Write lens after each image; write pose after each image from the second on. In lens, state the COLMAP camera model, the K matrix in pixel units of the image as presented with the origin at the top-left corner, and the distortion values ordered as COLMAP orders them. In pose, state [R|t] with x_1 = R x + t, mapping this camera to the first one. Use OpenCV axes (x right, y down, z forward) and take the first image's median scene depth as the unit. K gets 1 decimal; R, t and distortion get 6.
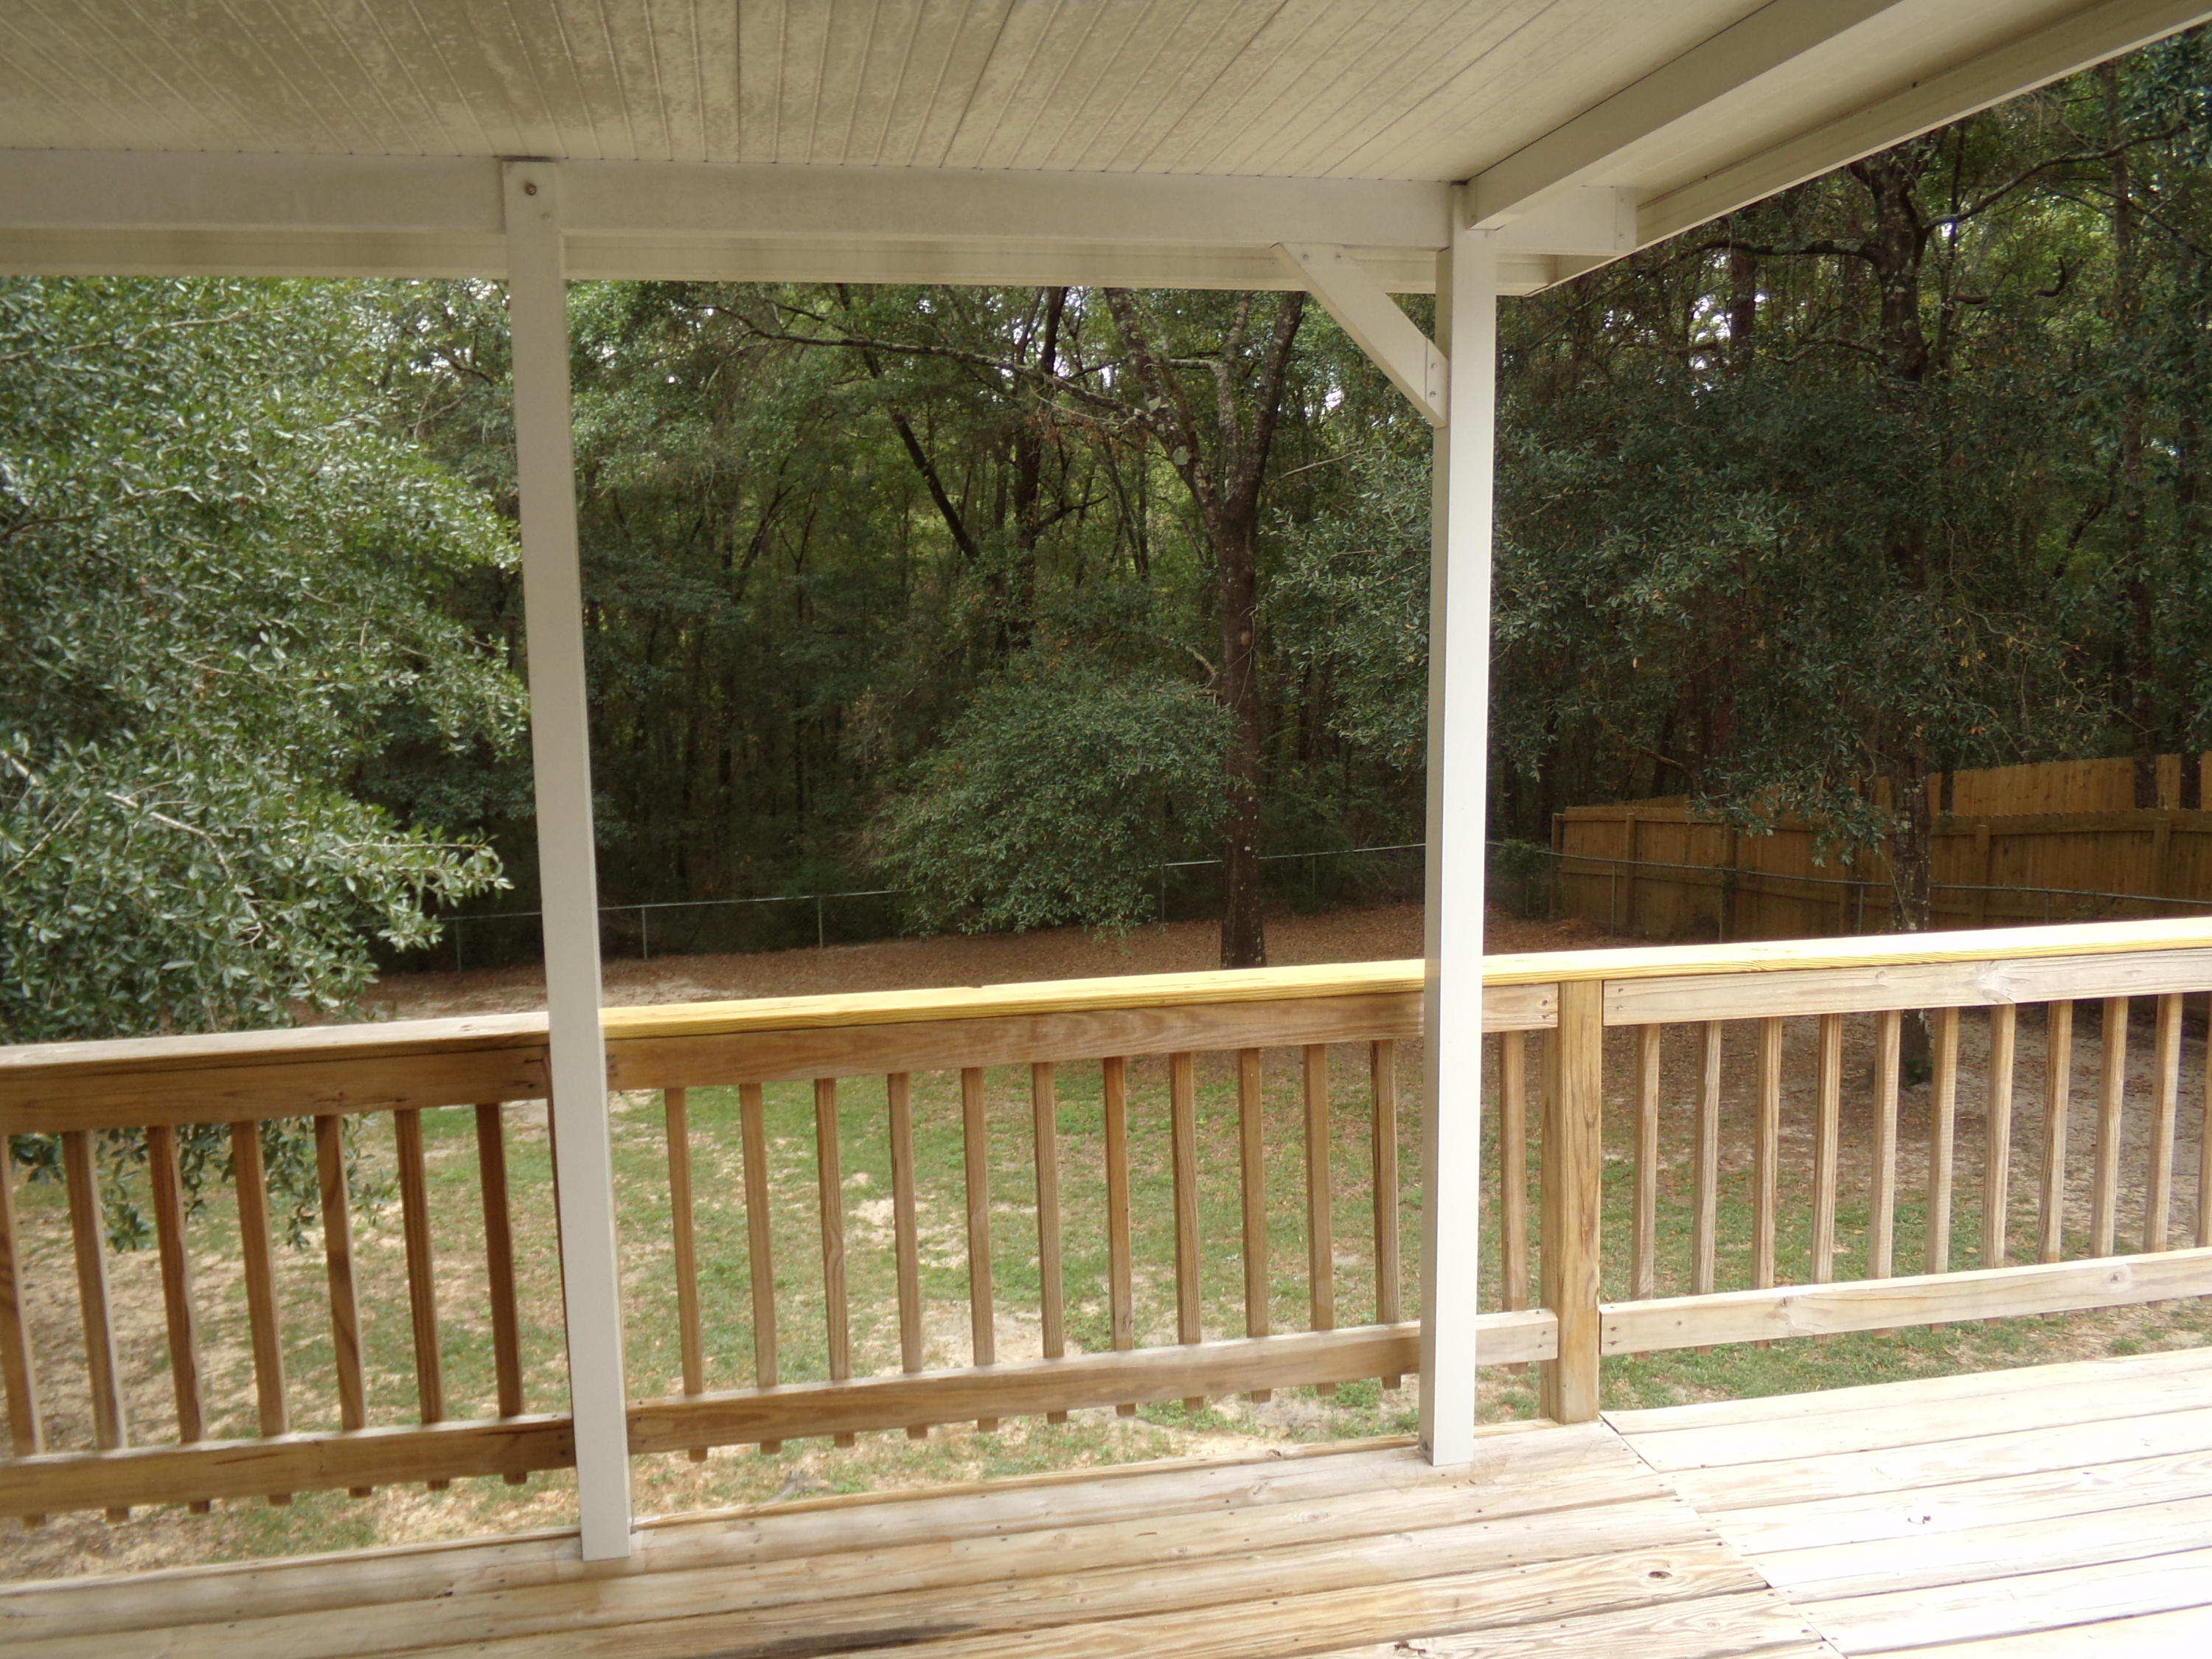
lens RADIAL K [[1726.0, 0, 1106.0], [0, 1726.0, 829.5], [0, 0, 1]] dist [0.088374, -0.184910]
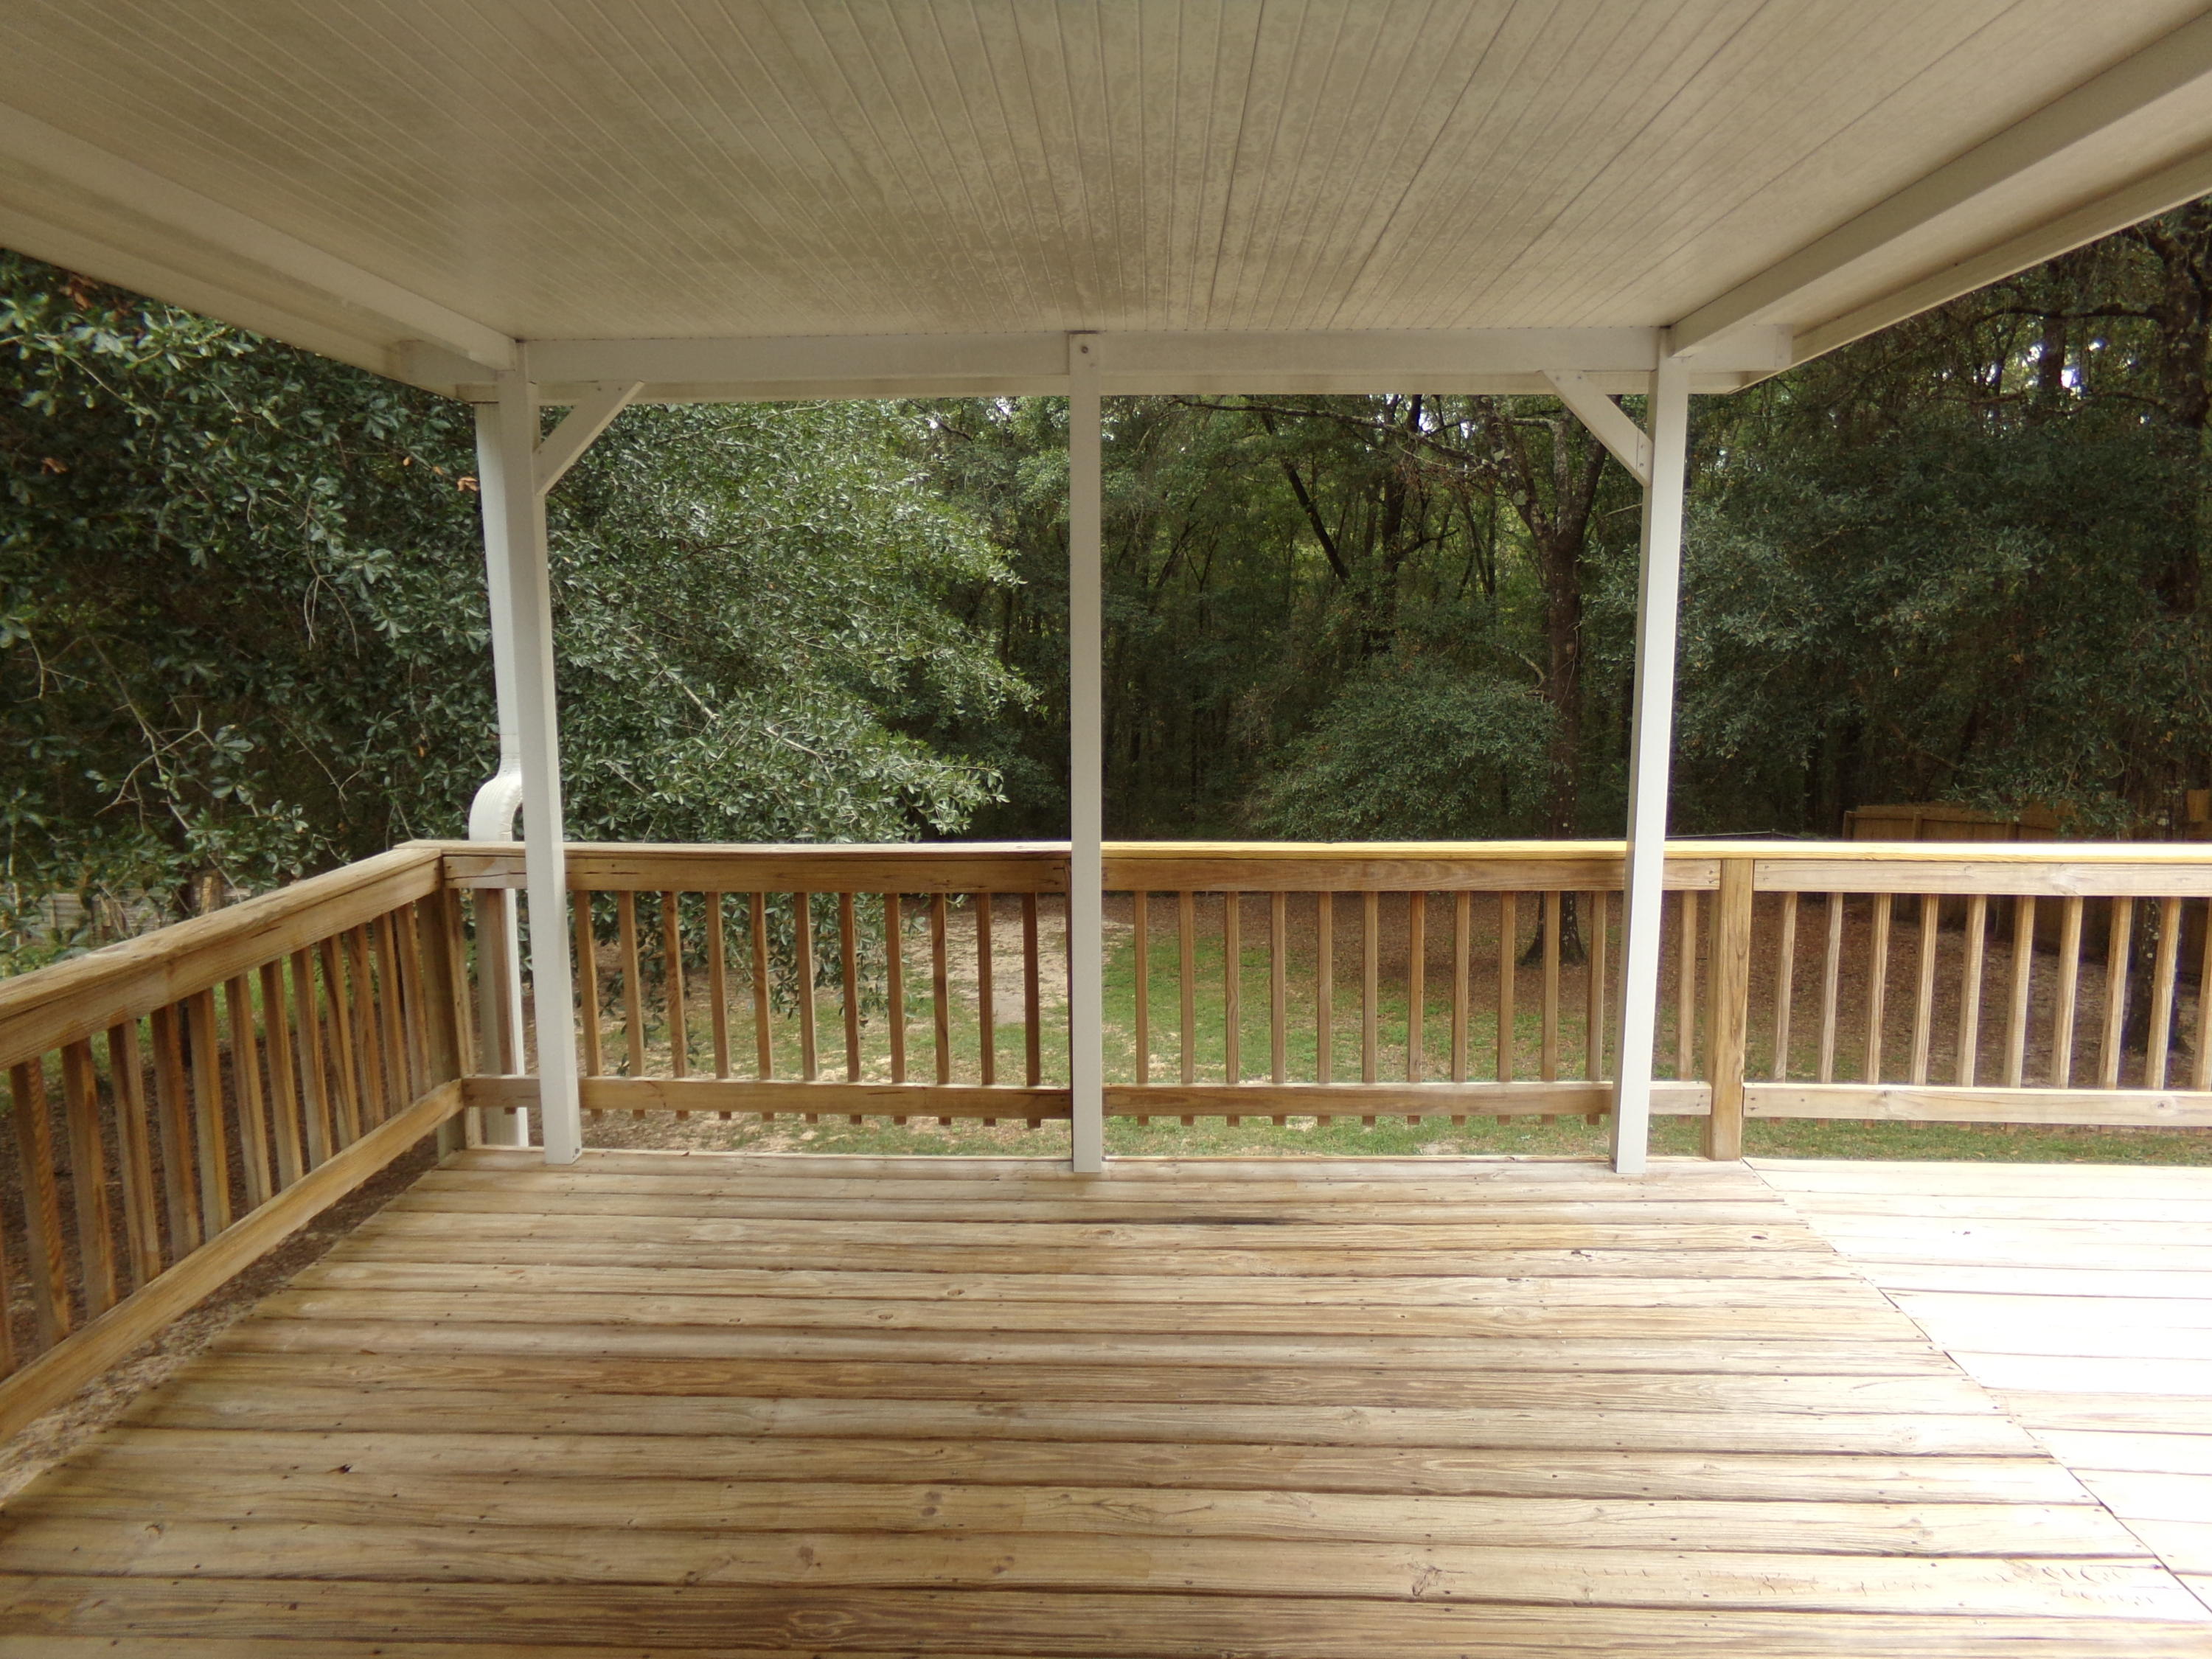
lens RADIAL K [[1584.2, 0, 1106.0], [0, 1584.2, 829.5], [0, 0, 1]] dist [-0.175246, 0.395414]
pose [[0.974305, 0.042965, -0.221098, 0.025513], [-0.043291, 0.999057, 0.003374, 0.050254], [0.221034, 0.006284, 0.975246, -0.253102]]
